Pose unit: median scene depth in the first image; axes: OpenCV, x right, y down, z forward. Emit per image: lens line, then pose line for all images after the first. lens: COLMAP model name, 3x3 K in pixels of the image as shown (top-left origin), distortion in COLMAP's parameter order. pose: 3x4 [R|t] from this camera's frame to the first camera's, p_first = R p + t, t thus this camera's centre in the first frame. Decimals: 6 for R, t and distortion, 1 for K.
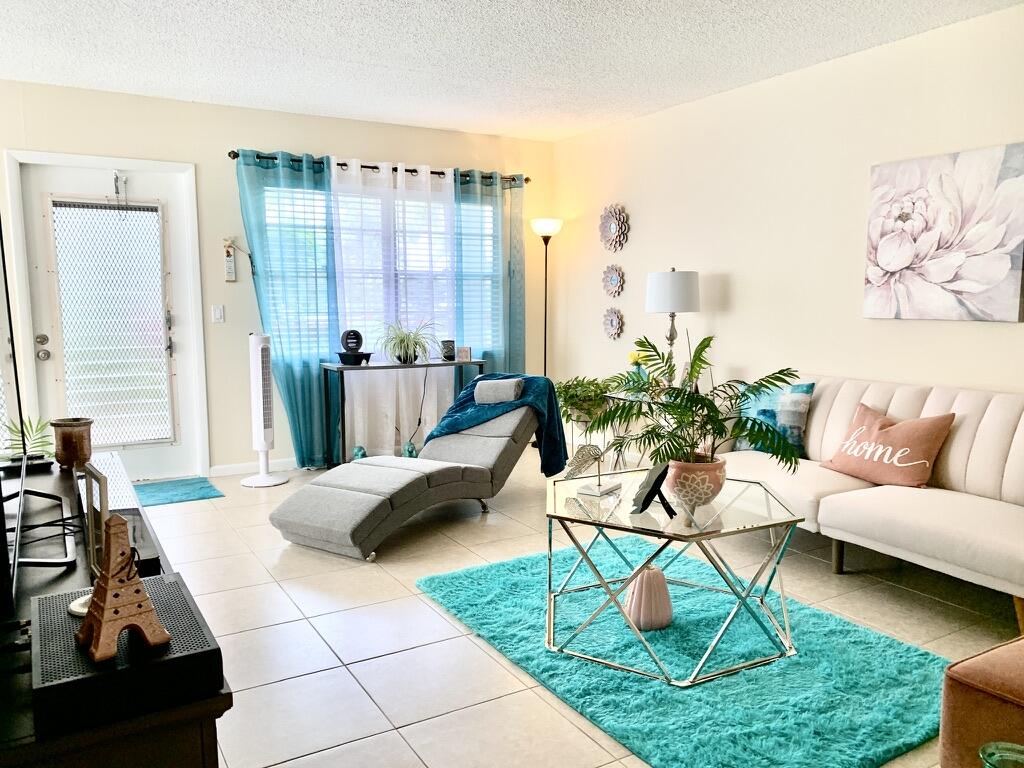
lens RADIAL K [[787.4, 0, 511.7], [0, 787.4, 389.0], [0, 0, 1]] dist [0.036442, -0.056694]
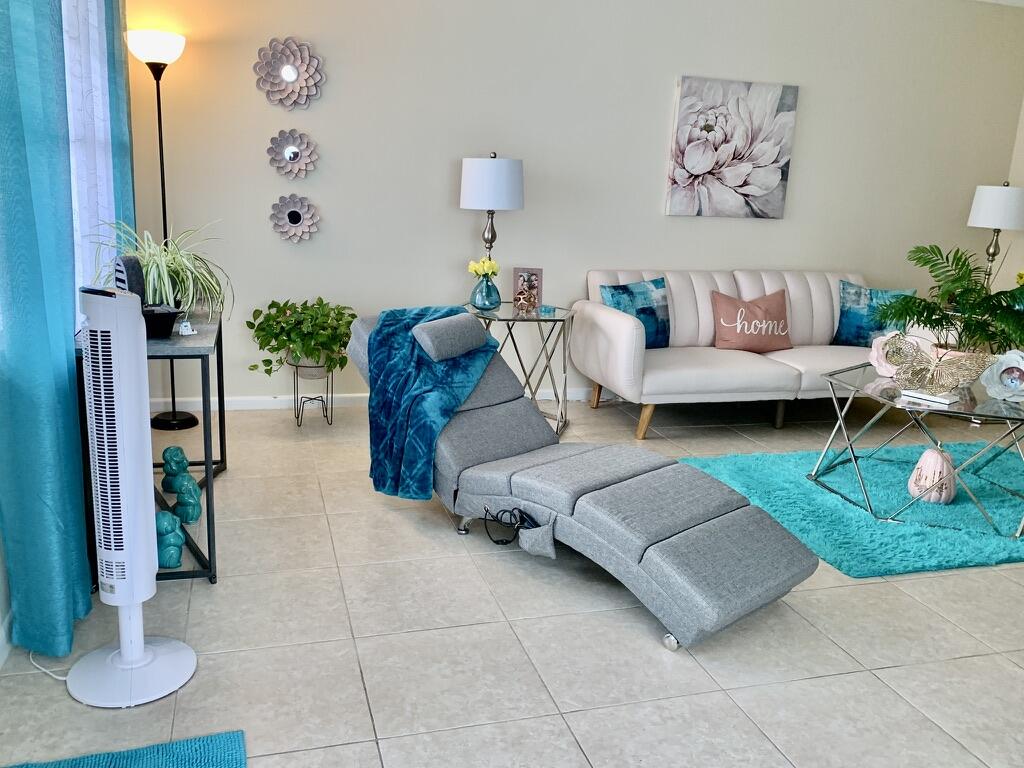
lens RADIAL K [[849.4, 0, 512.6], [0, 849.4, 382.1], [0, 0, 1]] dist [0.053115, -0.096245]
pose [[0.235826, -0.216201, 0.947440, -0.879151], [0.065779, 0.976253, 0.206403, -0.131595], [-0.969566, 0.013647, 0.244448, 0.992155]]
